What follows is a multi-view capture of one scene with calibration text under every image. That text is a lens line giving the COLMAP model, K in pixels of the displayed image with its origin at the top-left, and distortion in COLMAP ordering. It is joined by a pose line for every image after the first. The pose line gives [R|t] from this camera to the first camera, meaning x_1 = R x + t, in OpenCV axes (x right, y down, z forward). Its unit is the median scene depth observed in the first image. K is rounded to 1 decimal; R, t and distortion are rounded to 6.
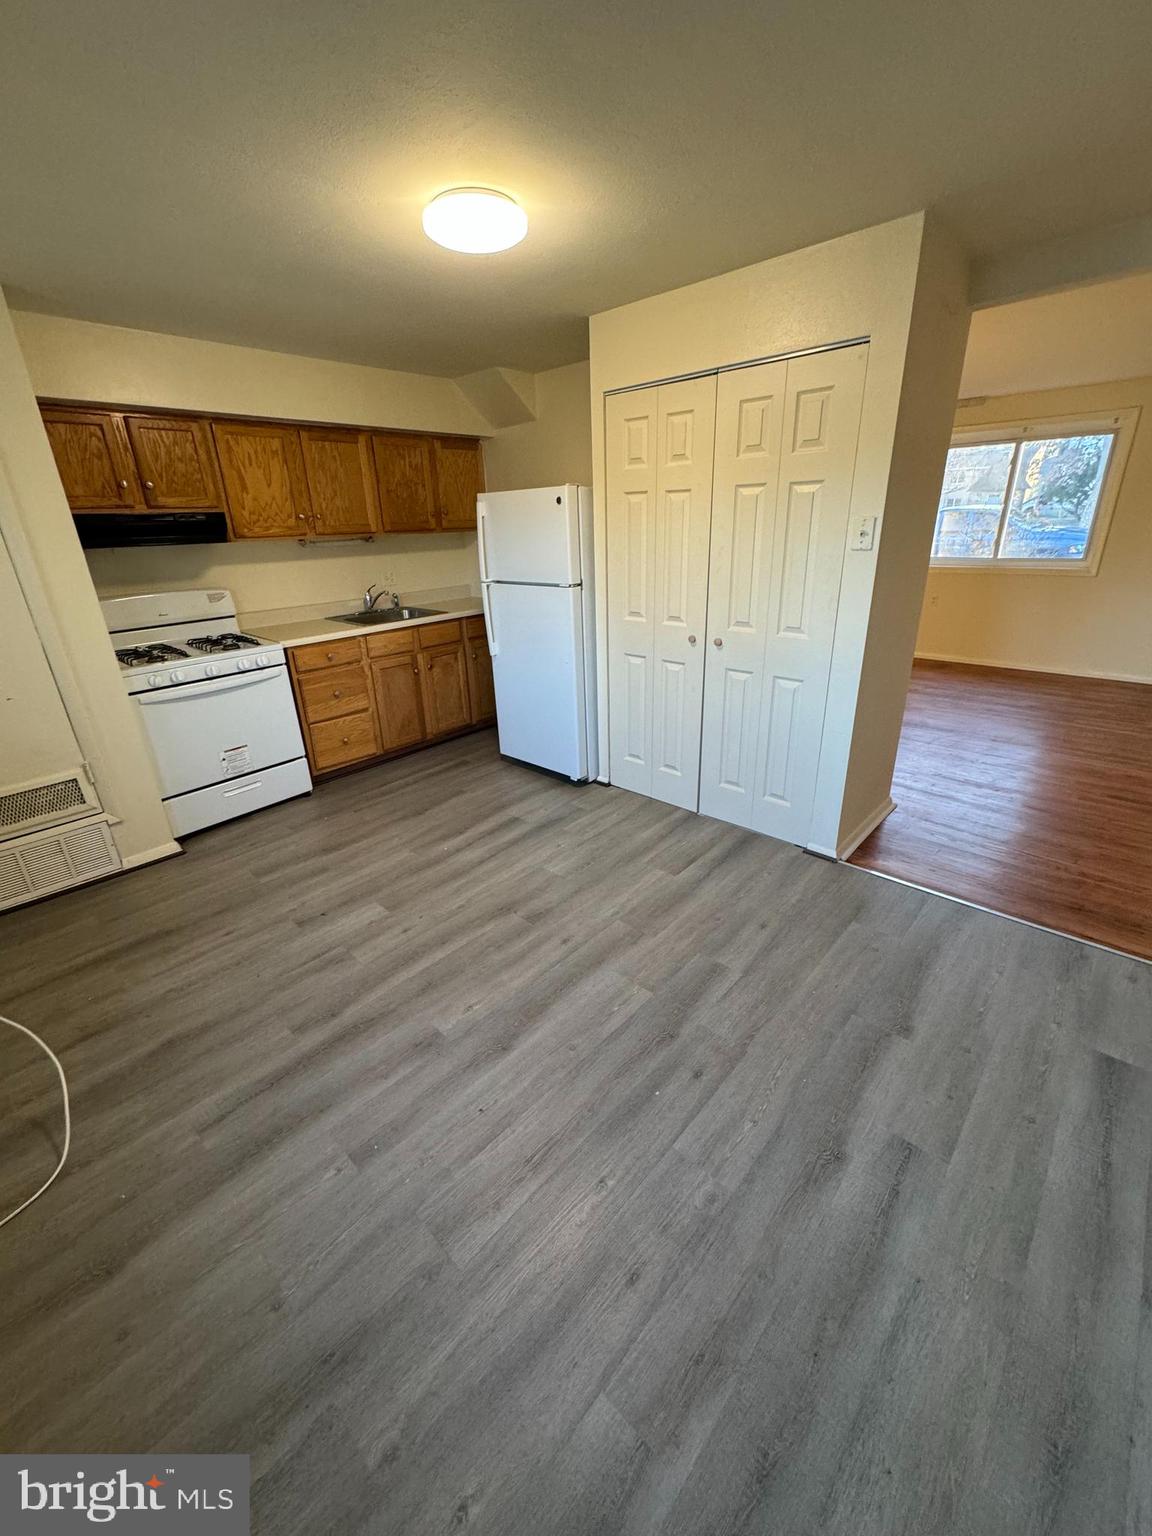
lens RADIAL K [[610.9, 0, 574.9], [0, 610.9, 767.4], [0, 0, 1]] dist [-0.006488, 0.001382]
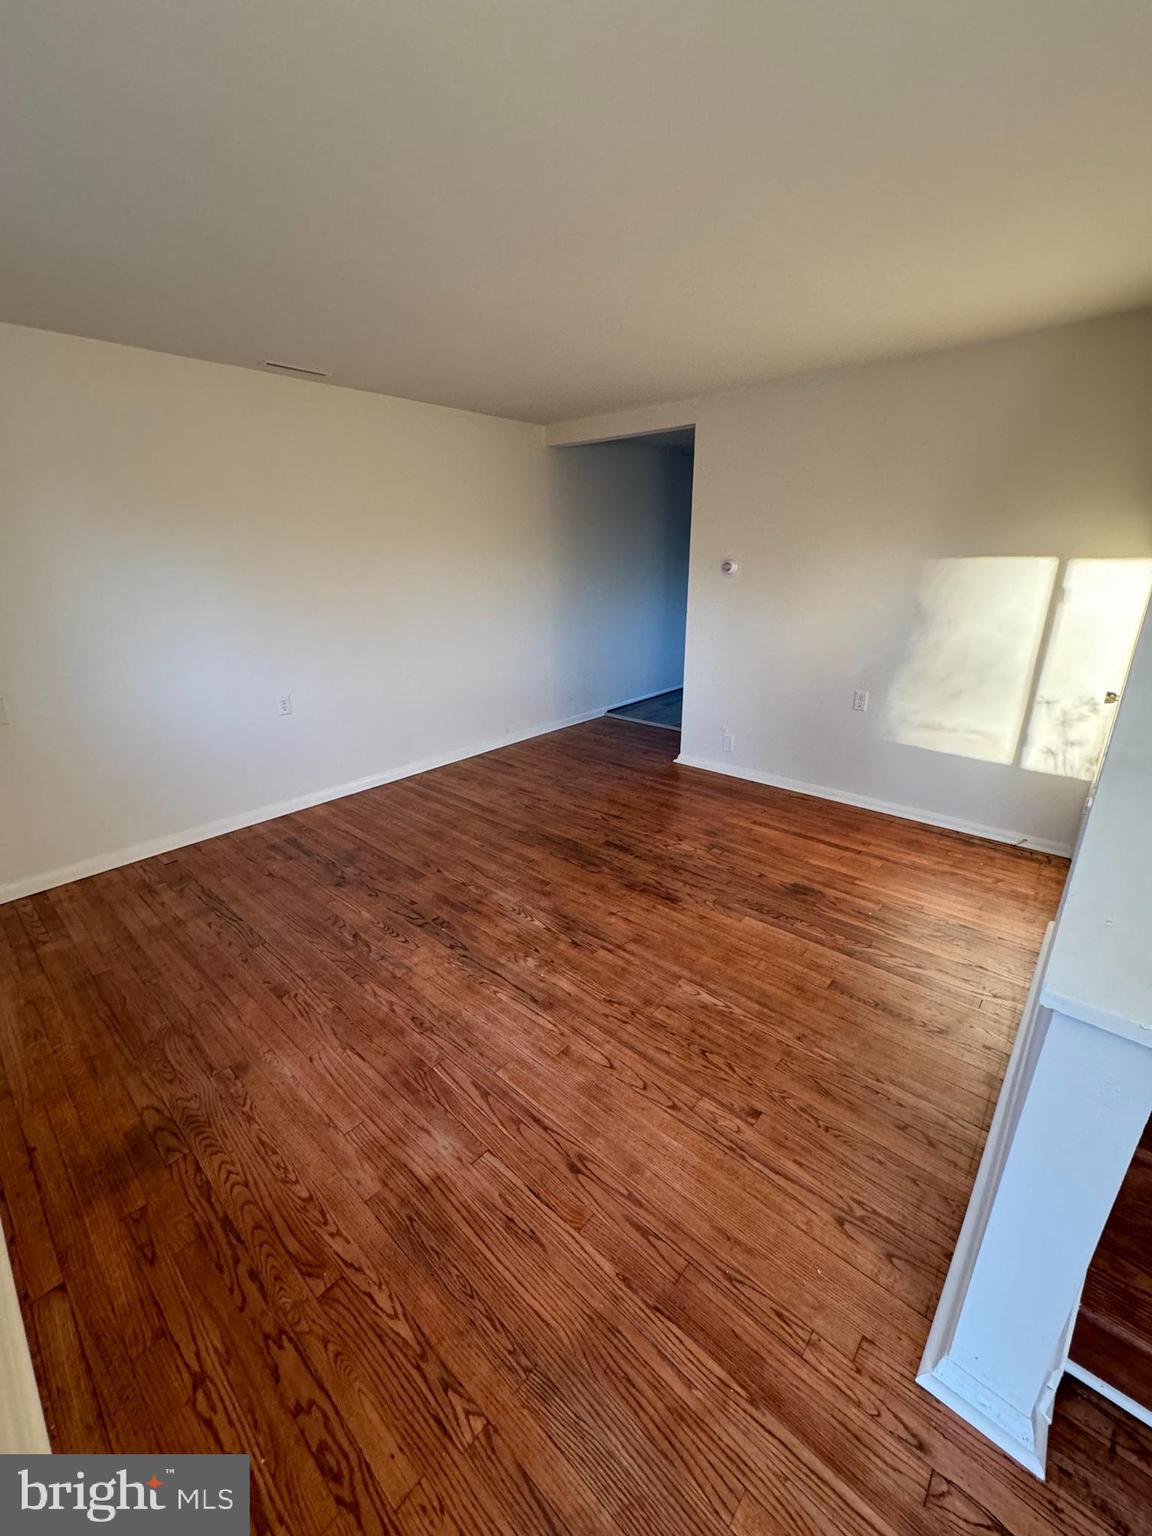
lens RADIAL K [[610.9, 0, 572.1], [0, 610.9, 768.9], [0, 0, 1]] dist [-0.006488, 0.001382]
pose [[-0.998819, 0.048572, 0.001248, 0.914210], [0.037032, 0.744376, 0.666733, -1.030755], [0.031456, 0.665992, -0.745295, 2.456923]]
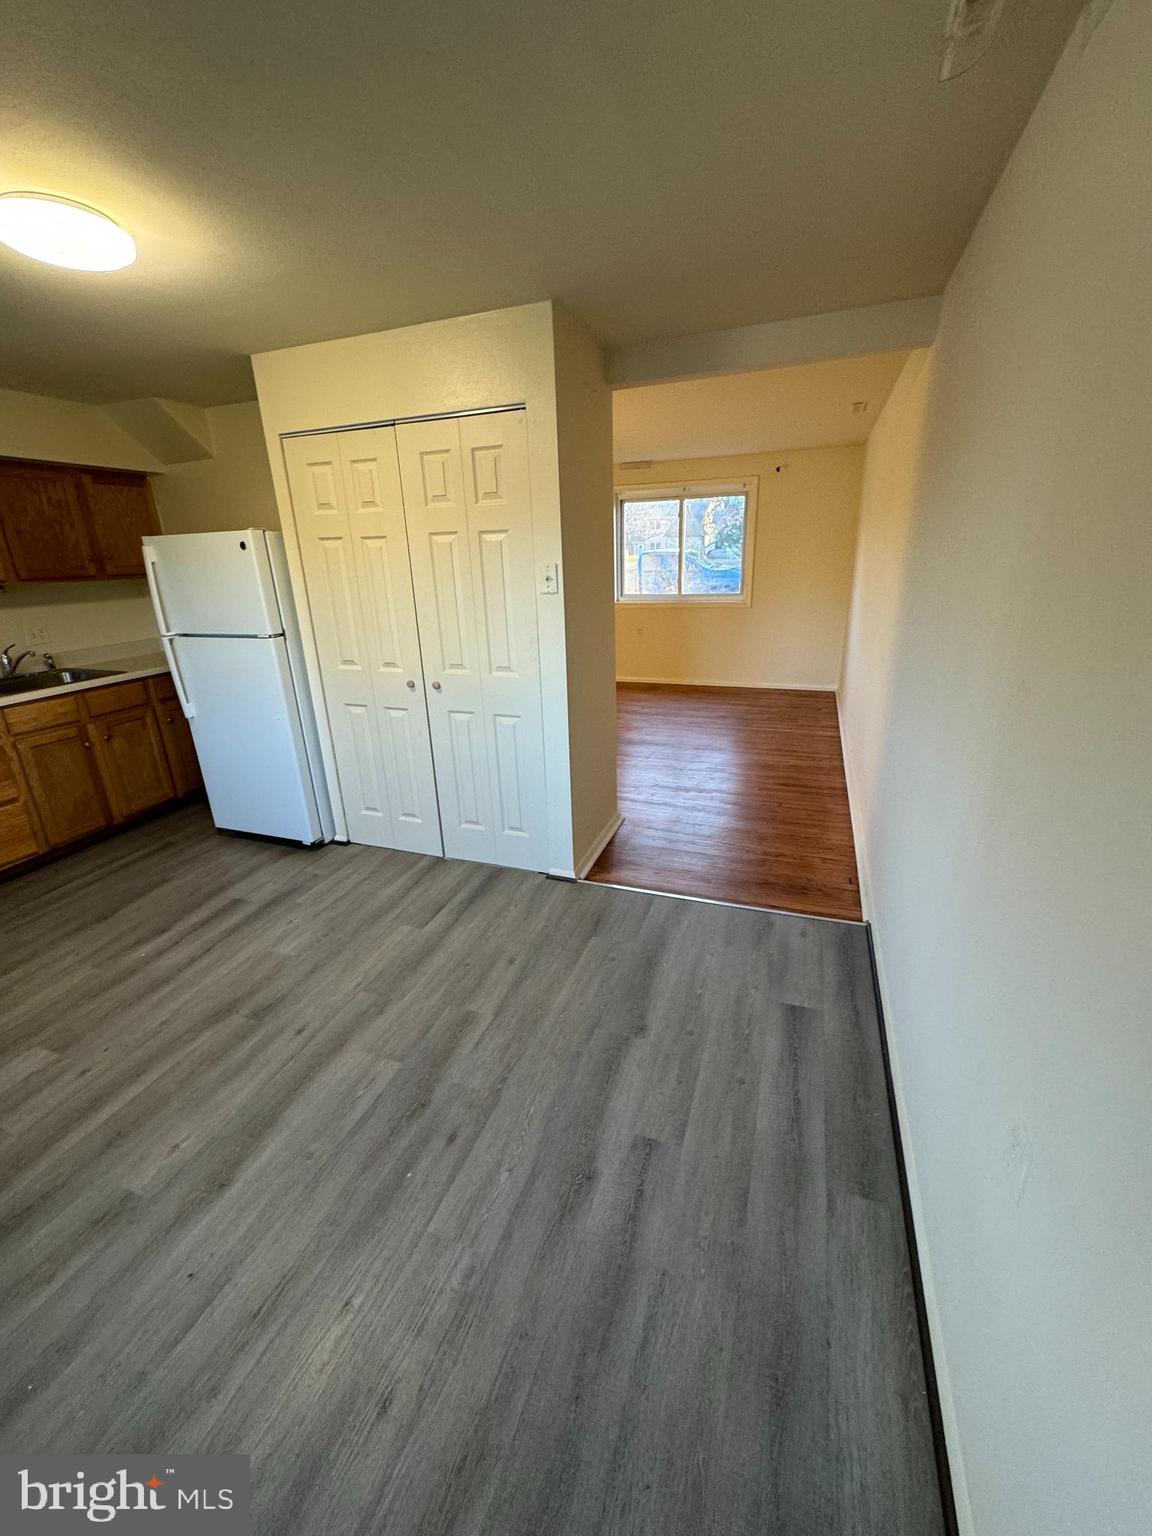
lens RADIAL K [[610.9, 0, 577.5], [0, 610.9, 767.2], [0, 0, 1]] dist [-0.006488, 0.001382]
pose [[0.921937, -0.123383, 0.367164, 0.067172], [0.145107, 0.988897, -0.032048, -0.007292], [-0.359133, 0.082824, 0.929604, -0.002526]]
